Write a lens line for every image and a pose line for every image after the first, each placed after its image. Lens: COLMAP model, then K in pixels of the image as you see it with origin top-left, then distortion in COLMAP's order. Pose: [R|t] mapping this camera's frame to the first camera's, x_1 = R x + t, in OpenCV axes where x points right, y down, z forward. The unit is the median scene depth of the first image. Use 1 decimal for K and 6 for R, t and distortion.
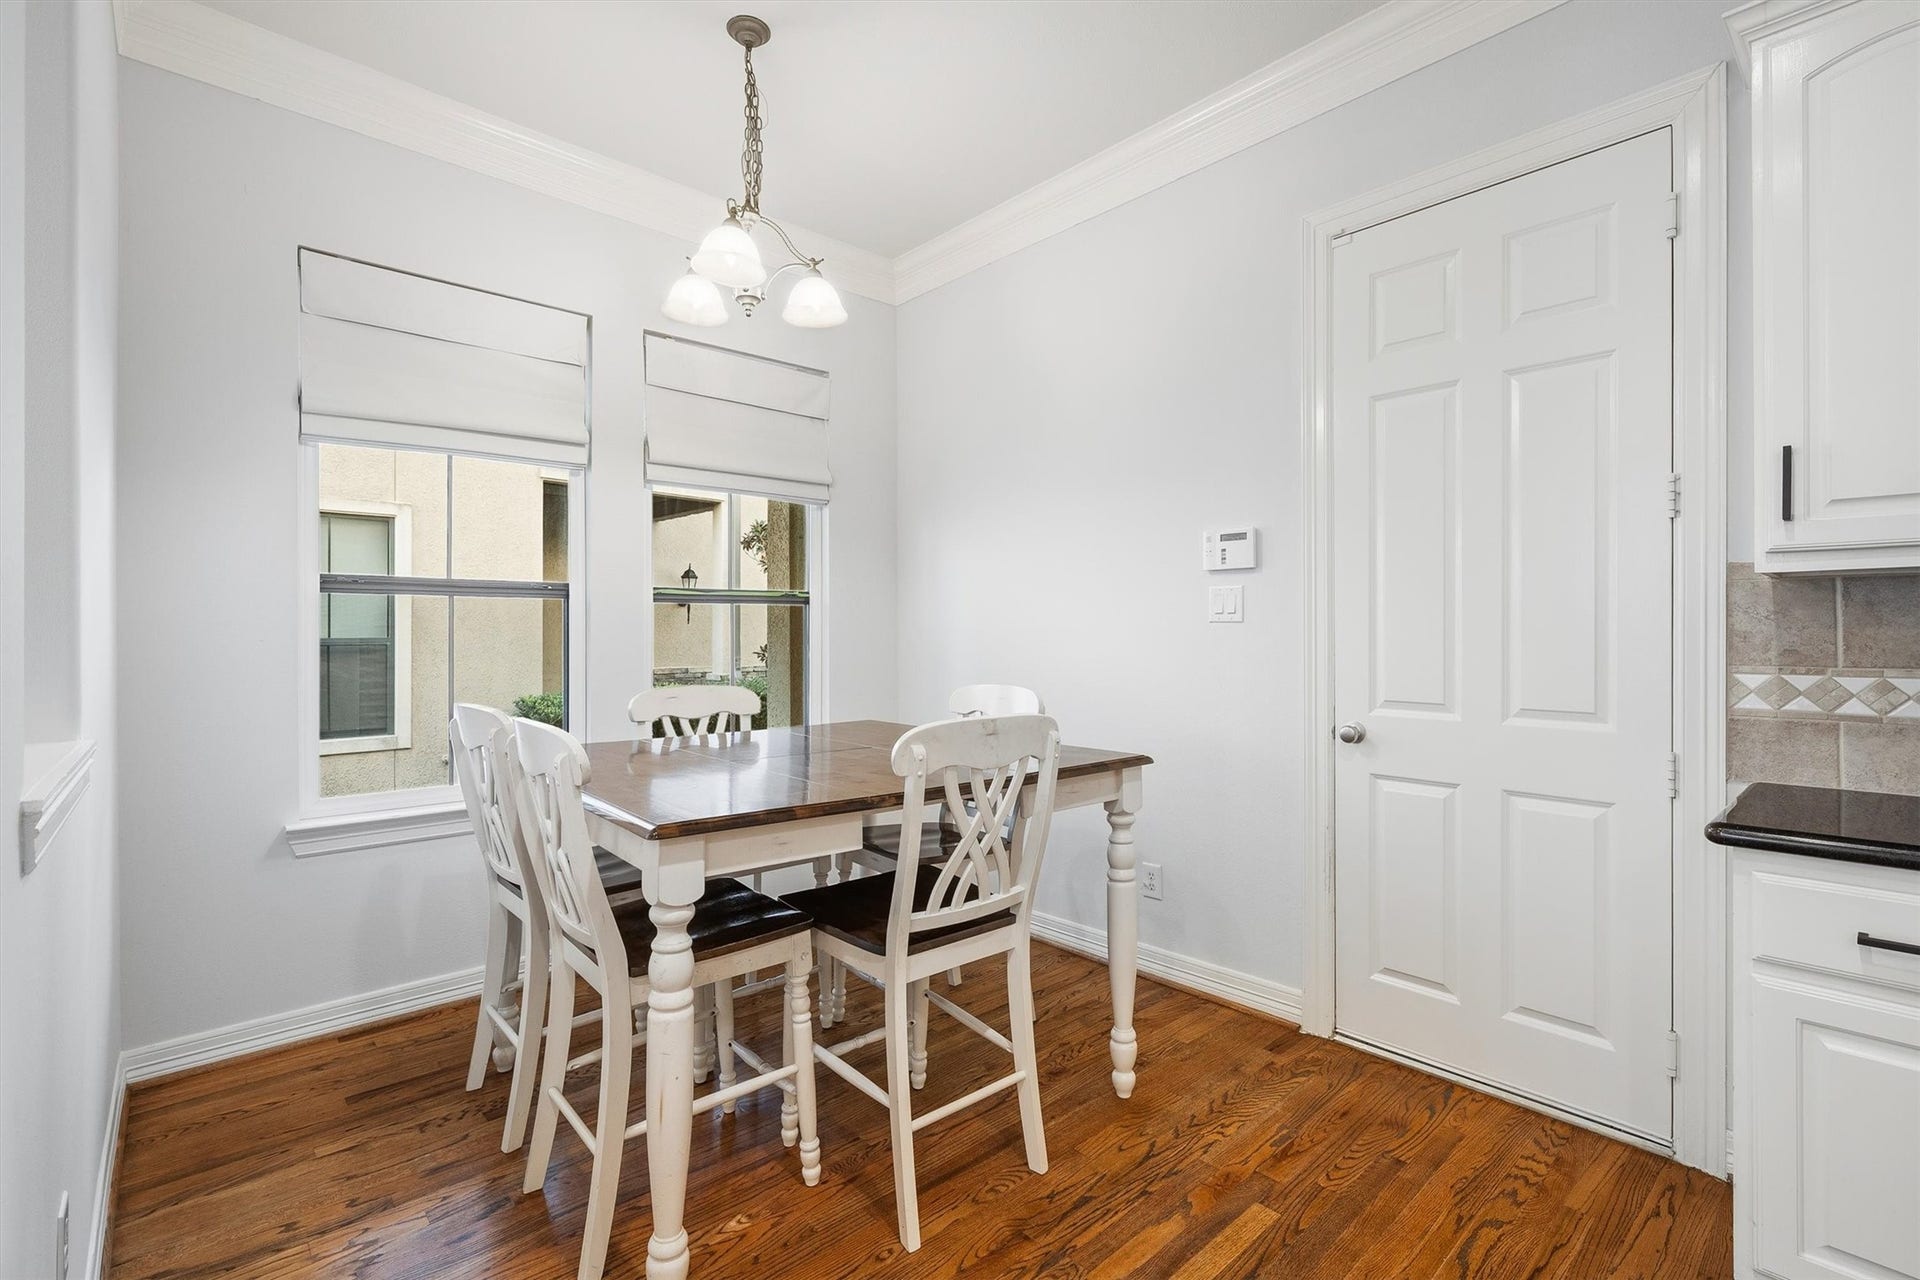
lens RADIAL K [[854.2, 0, 960.0], [0, 854.2, 640.0], [0, 0, 1]] dist [0.000615, -0.000024]
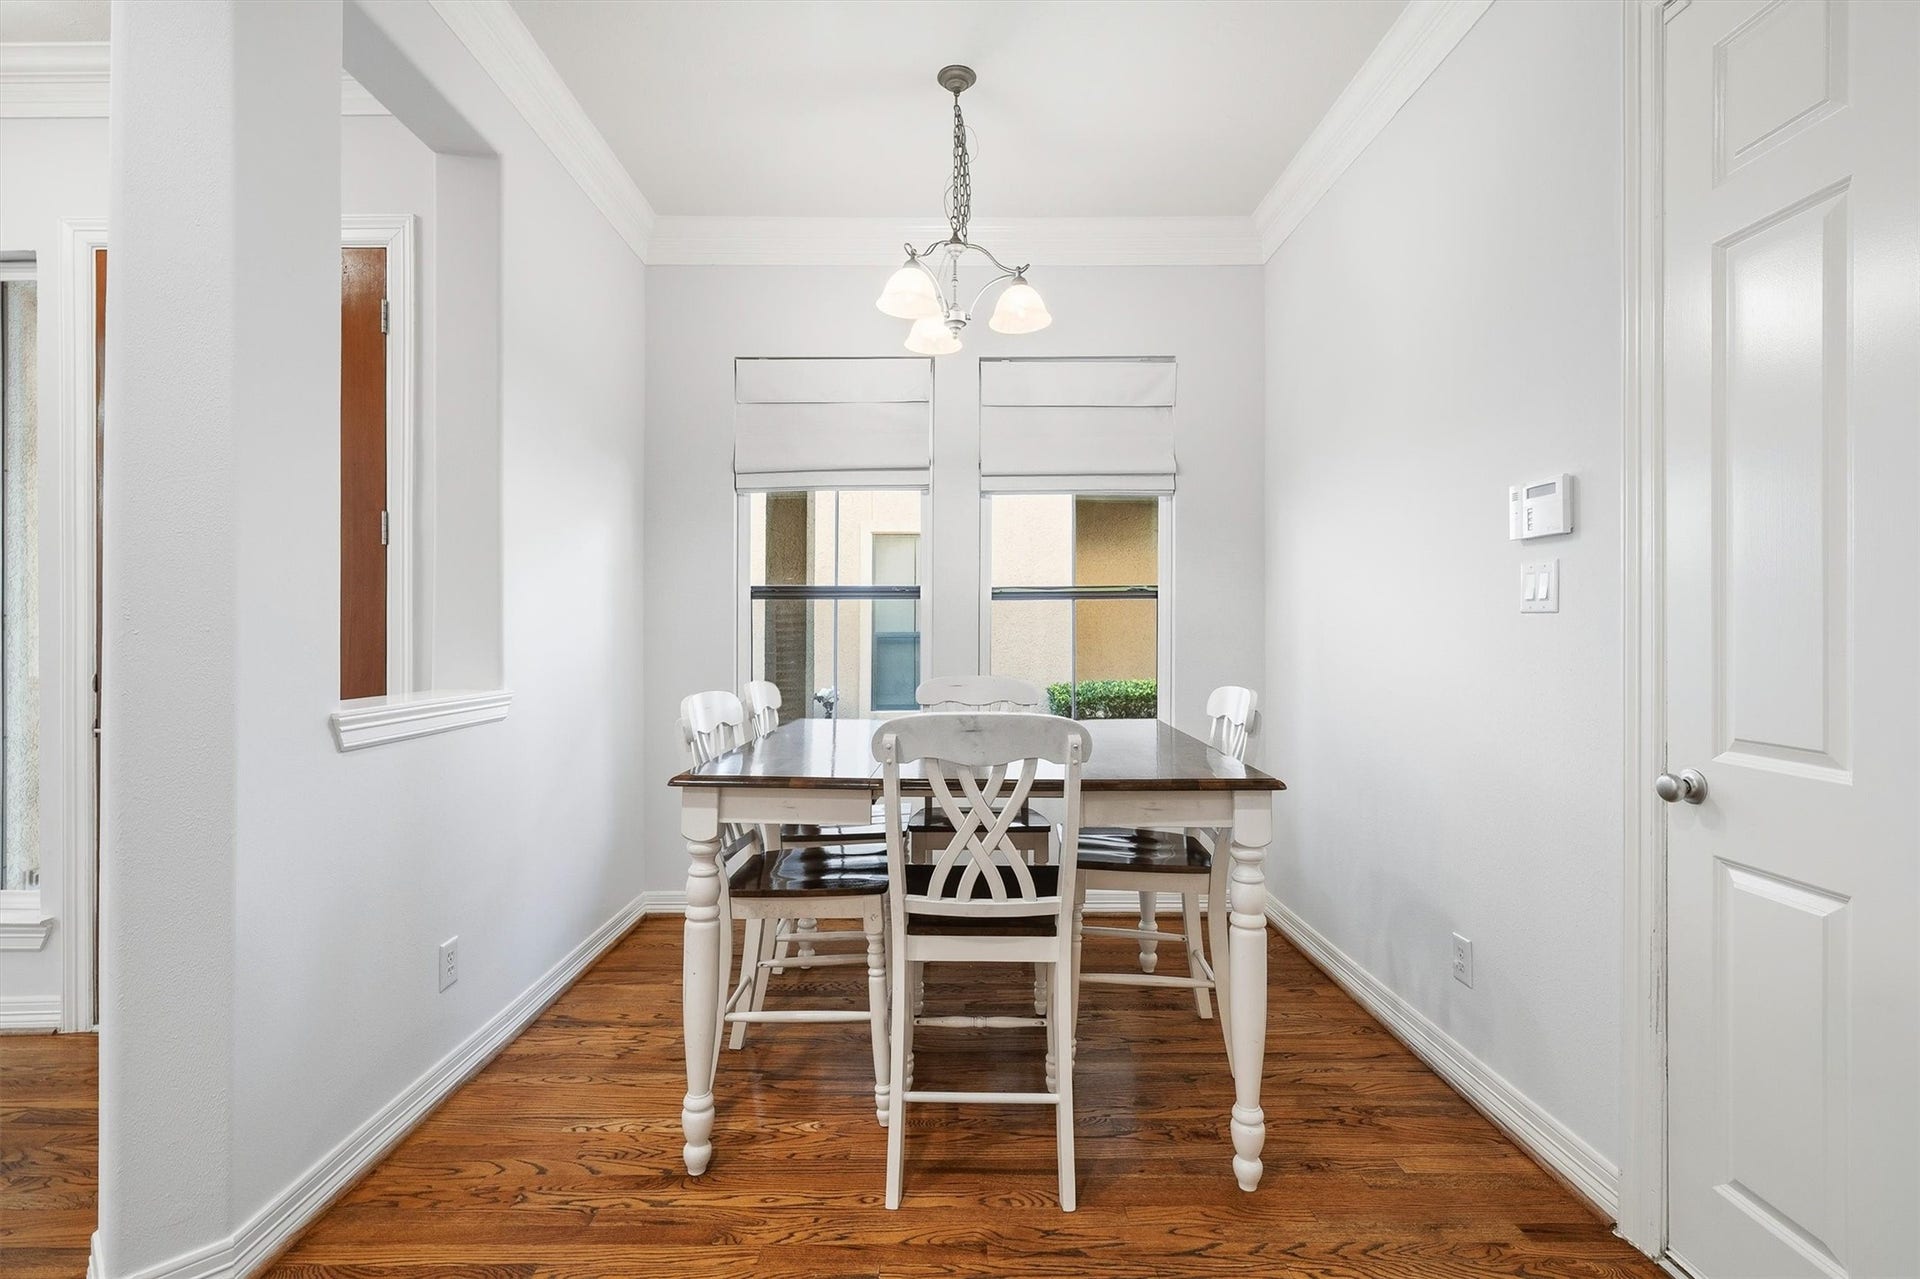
lens RADIAL K [[871.2, 0, 960.0], [0, 871.2, 639.5], [0, 0, 1]] dist [-0.001938, 0.000454]
pose [[0.743462, 0.007468, -0.668736, 0.514233], [-0.004618, 0.999971, 0.006033, -0.000911], [0.668762, -0.001397, 0.743475, 0.178147]]
